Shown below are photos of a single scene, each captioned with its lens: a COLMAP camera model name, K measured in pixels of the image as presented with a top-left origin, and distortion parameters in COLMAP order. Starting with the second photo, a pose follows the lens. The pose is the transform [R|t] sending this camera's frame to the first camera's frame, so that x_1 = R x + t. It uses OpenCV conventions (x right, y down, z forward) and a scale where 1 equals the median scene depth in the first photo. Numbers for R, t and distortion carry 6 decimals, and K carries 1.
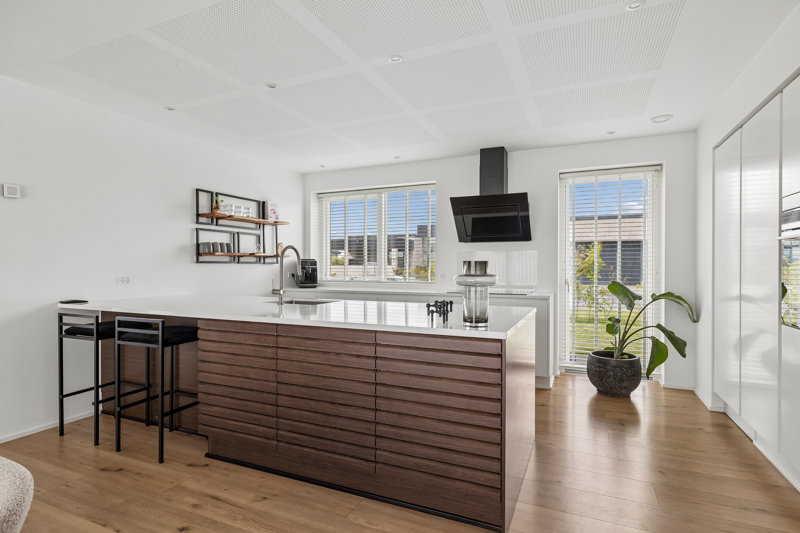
lens RADIAL K [[419.6, 0, 394.9], [0, 419.6, 264.4], [0, 0, 1]] dist [-0.002364, -0.000145]
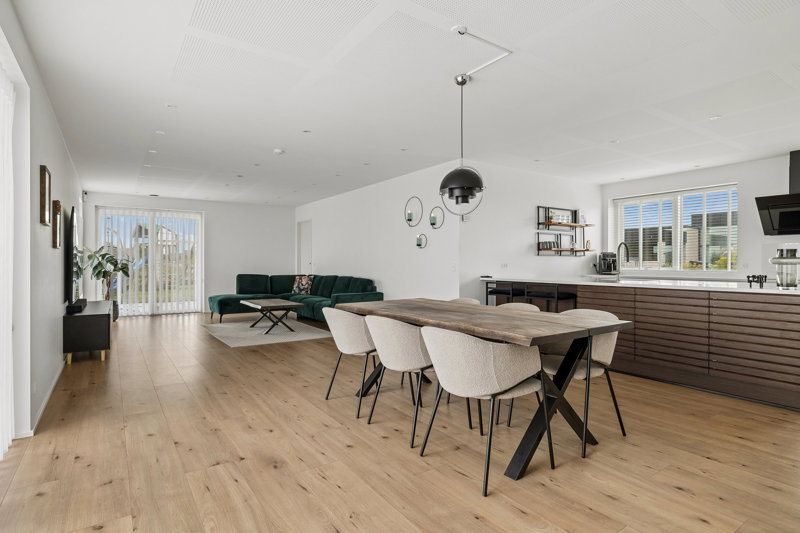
lens RADIAL K [[419.6, 0, 394.9], [0, 419.6, 264.4], [0, 0, 1]] dist [-0.002364, -0.000145]
pose [[0.850799, 0.002215, -0.525486, -0.115732], [0.002087, 0.999969, 0.007594, 0.016271], [0.525487, -0.007558, 0.850768, -0.551407]]
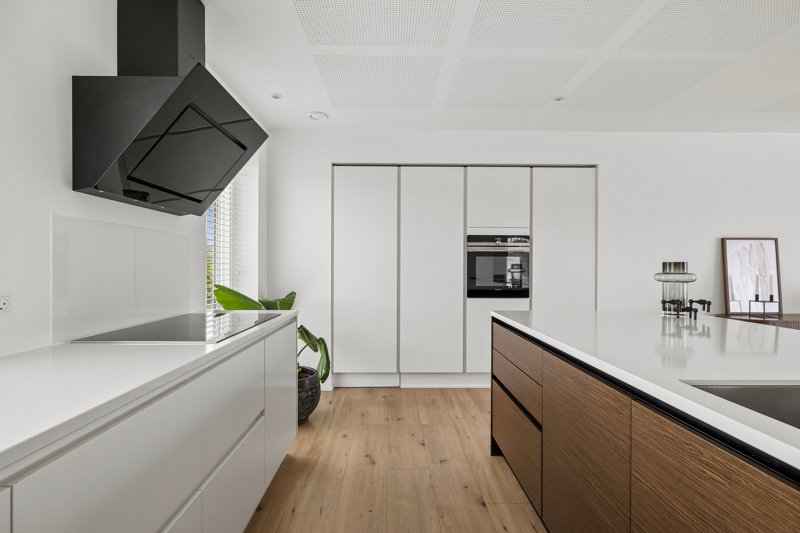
lens RADIAL K [[424.4, 0, 400.0], [0, 424.4, 266.5], [0, 0, 1]] dist [-0.000039, -0.000148]
pose [[-0.422099, -0.004941, 0.906536, -0.310628], [-0.008599, 0.999962, 0.001446, 0.004932], [-0.906509, -0.007184, -0.422125, 1.097390]]
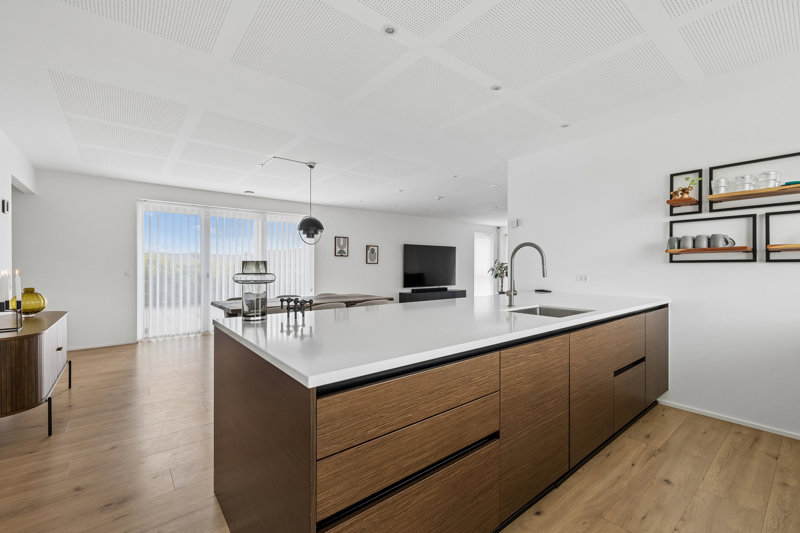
lens RADIAL K [[343.5, 0, 400.0], [0, 343.5, 266.5], [0, 0, 1]] dist [0.024698, 0.000007]
pose [[-0.454634, 0.000373, -0.890678, 0.395667], [0.001141, 0.999999, -0.000164, 0.004010], [0.890678, -0.001090, -0.454634, 0.827907]]
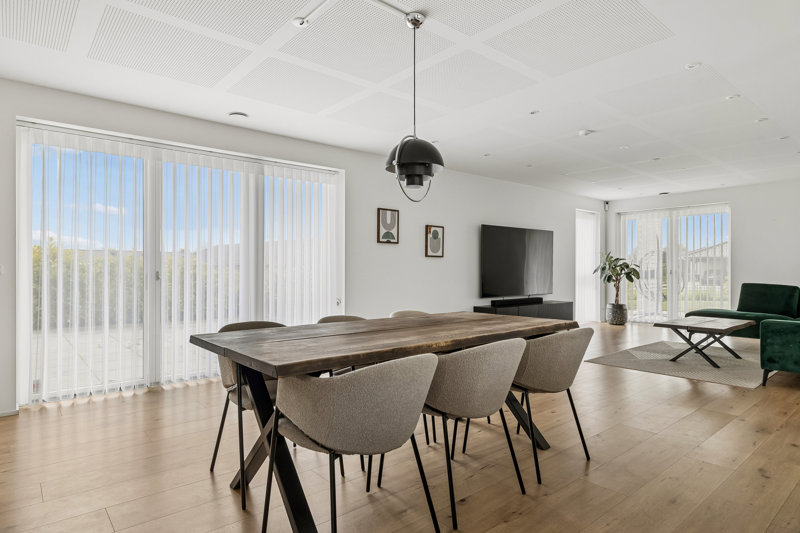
lens RADIAL K [[458.2, 0, 400.0], [0, 458.2, 266.5], [0, 0, 1]] dist [0.018193, -0.000185]
pose [[-0.431695, -0.004134, -0.902010, 0.149795], [0.001590, 0.999984, -0.005344, 0.026188], [0.902018, -0.003741, -0.431682, 0.365314]]
